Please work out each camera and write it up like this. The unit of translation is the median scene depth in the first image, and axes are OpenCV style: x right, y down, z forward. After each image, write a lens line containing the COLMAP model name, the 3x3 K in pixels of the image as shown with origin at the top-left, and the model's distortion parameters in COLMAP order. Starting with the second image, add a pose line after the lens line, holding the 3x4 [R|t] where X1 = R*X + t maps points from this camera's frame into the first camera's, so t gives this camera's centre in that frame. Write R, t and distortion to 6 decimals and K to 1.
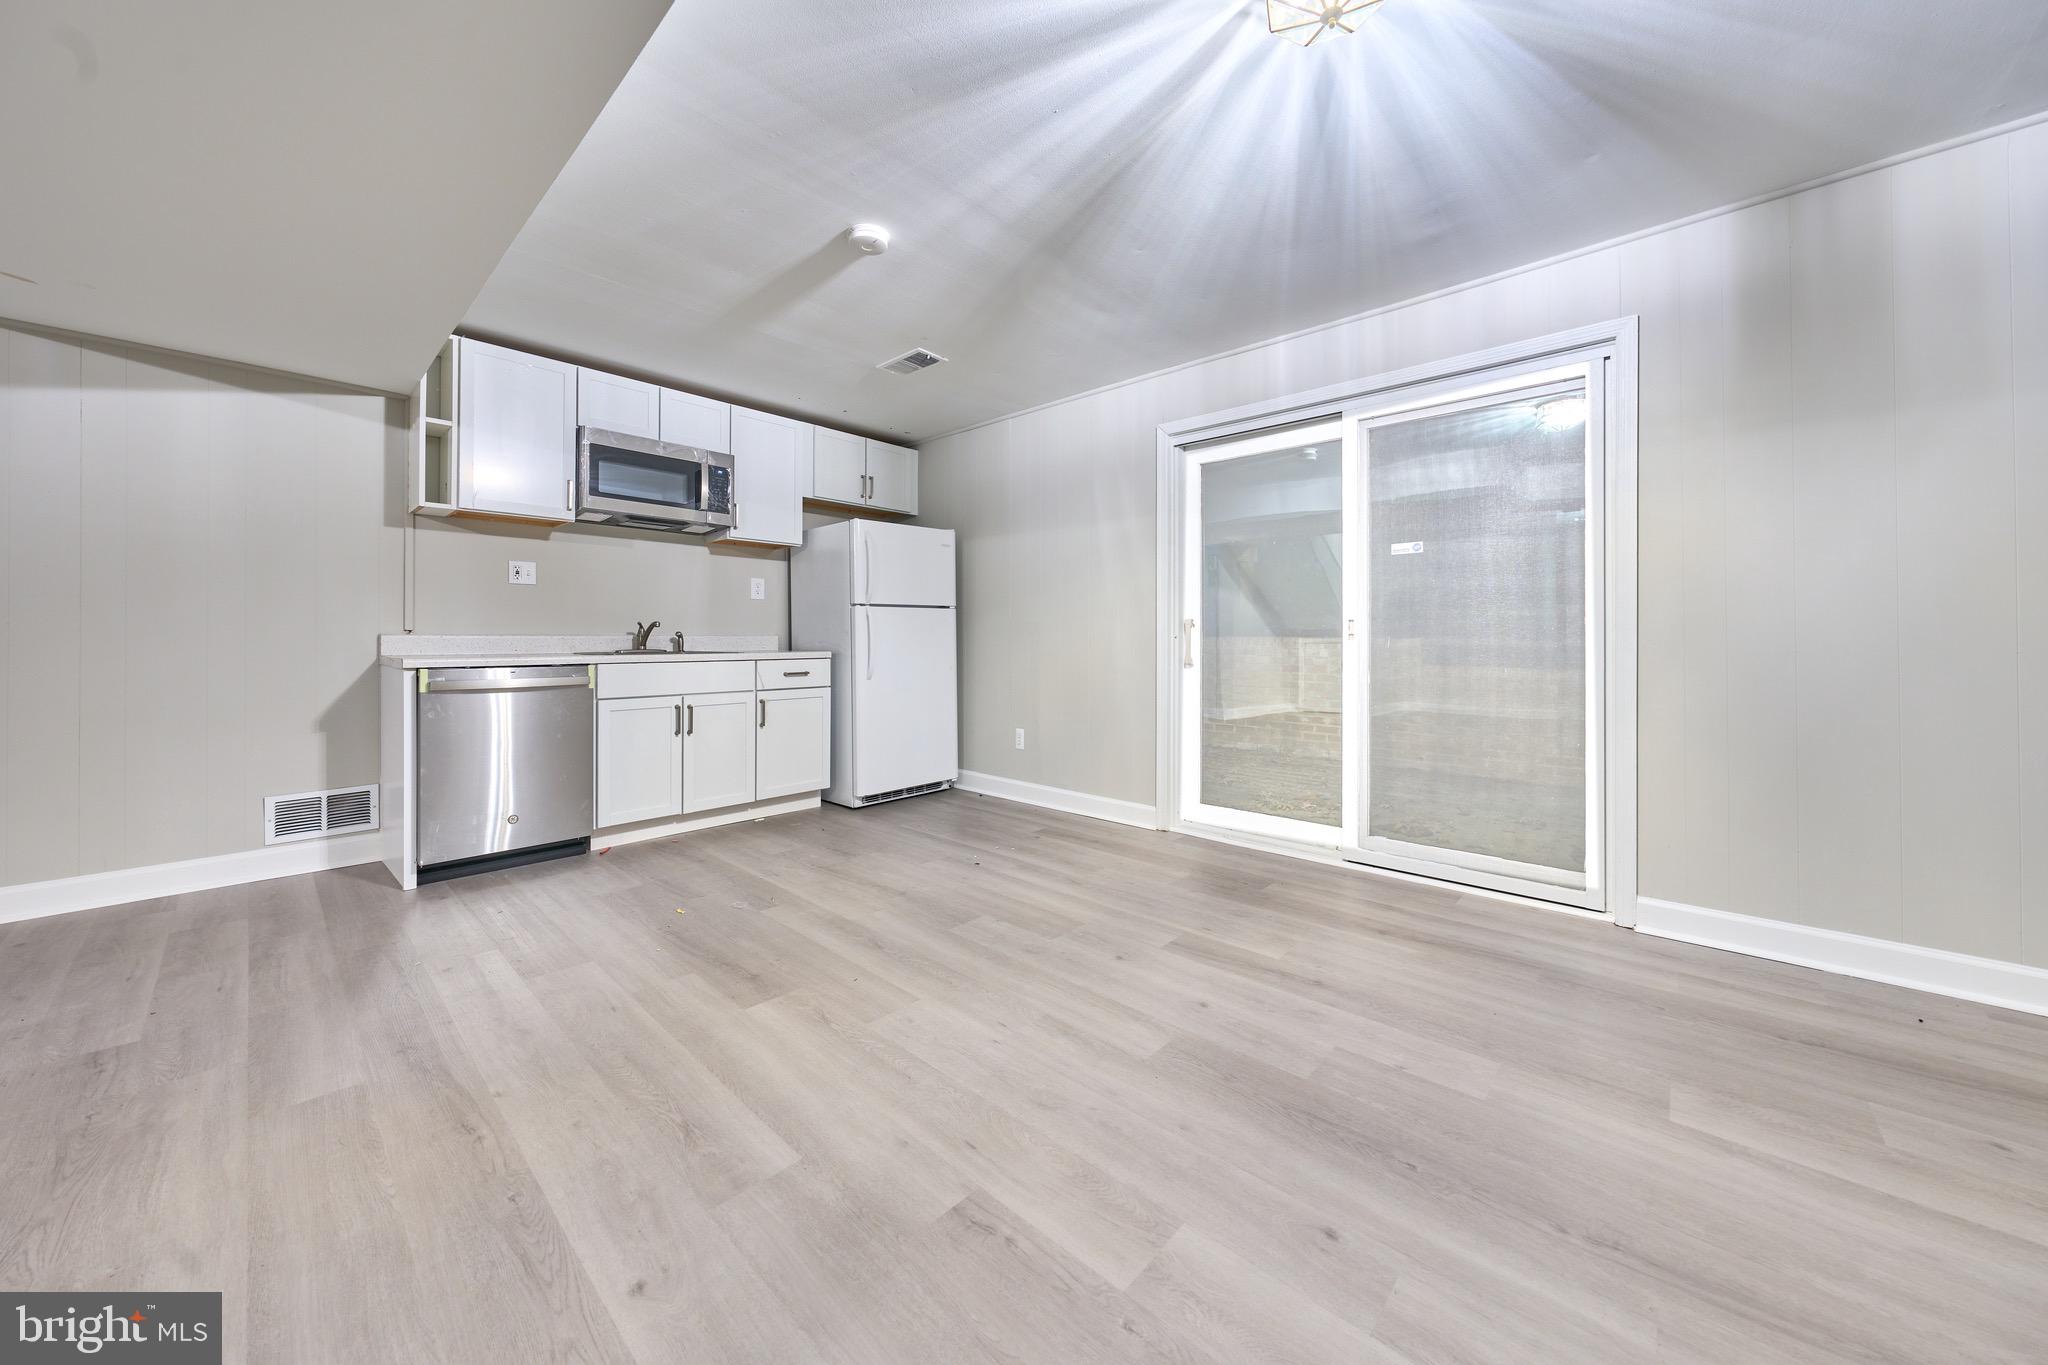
lens RADIAL K [[719.3, 0, 1025.3], [0, 719.3, 634.1], [0, 0, 1]] dist [-0.004204, -0.000071]
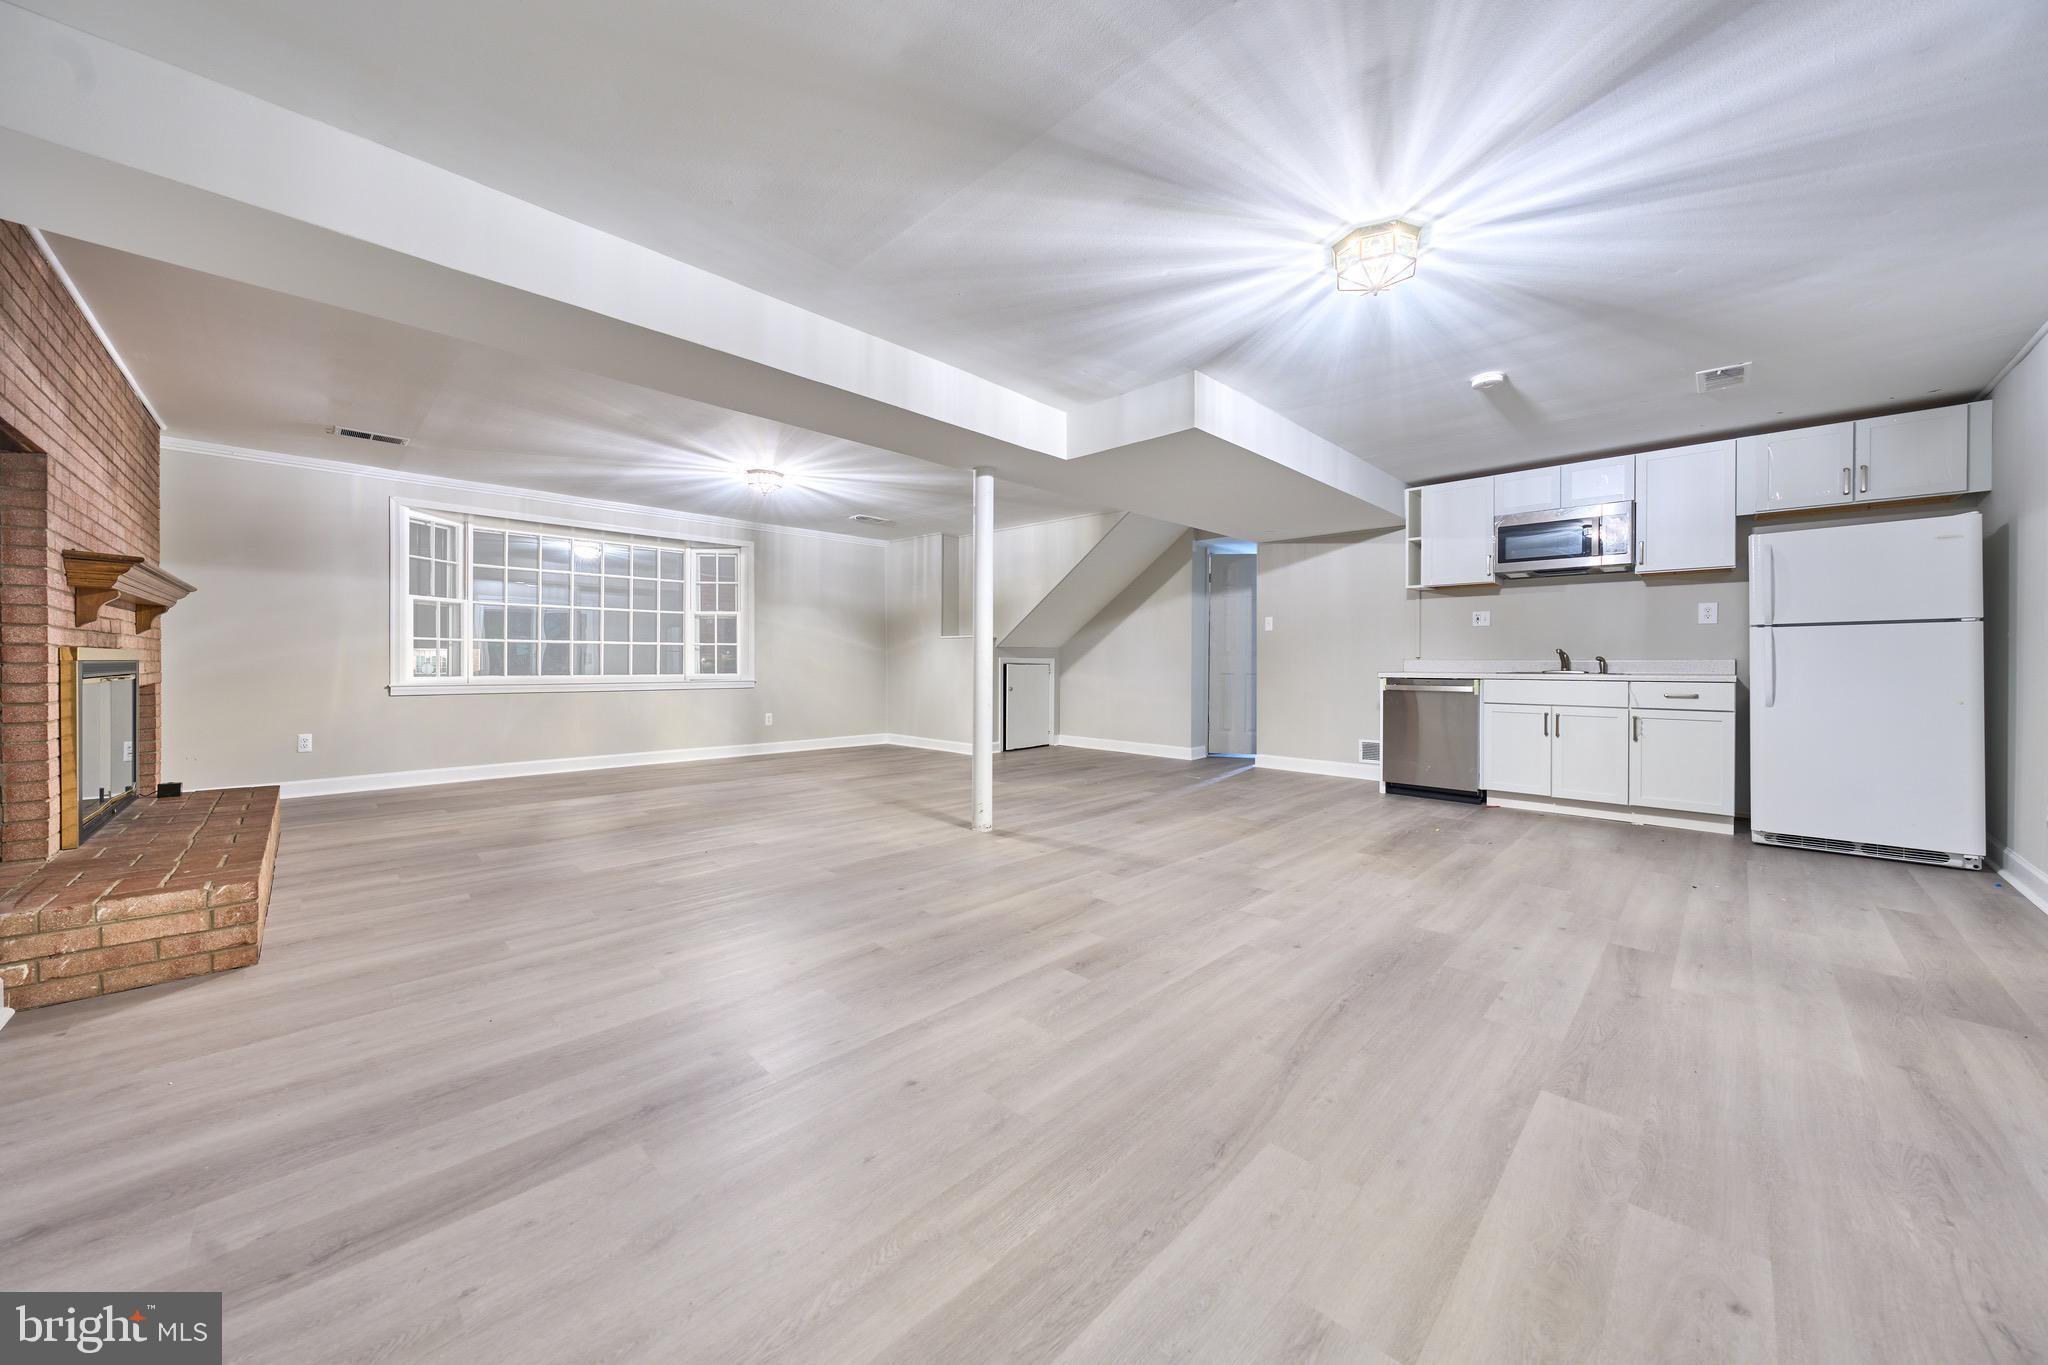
lens RADIAL K [[724.8, 0, 1021.4], [0, 724.8, 652.6], [0, 0, 1]] dist [-0.001713, -0.000020]
pose [[-0.046211, -0.014233, -0.998830, 1.206293], [0.006515, 0.999873, -0.014549, 0.002308], [0.998910, -0.007179, -0.046112, 0.139133]]
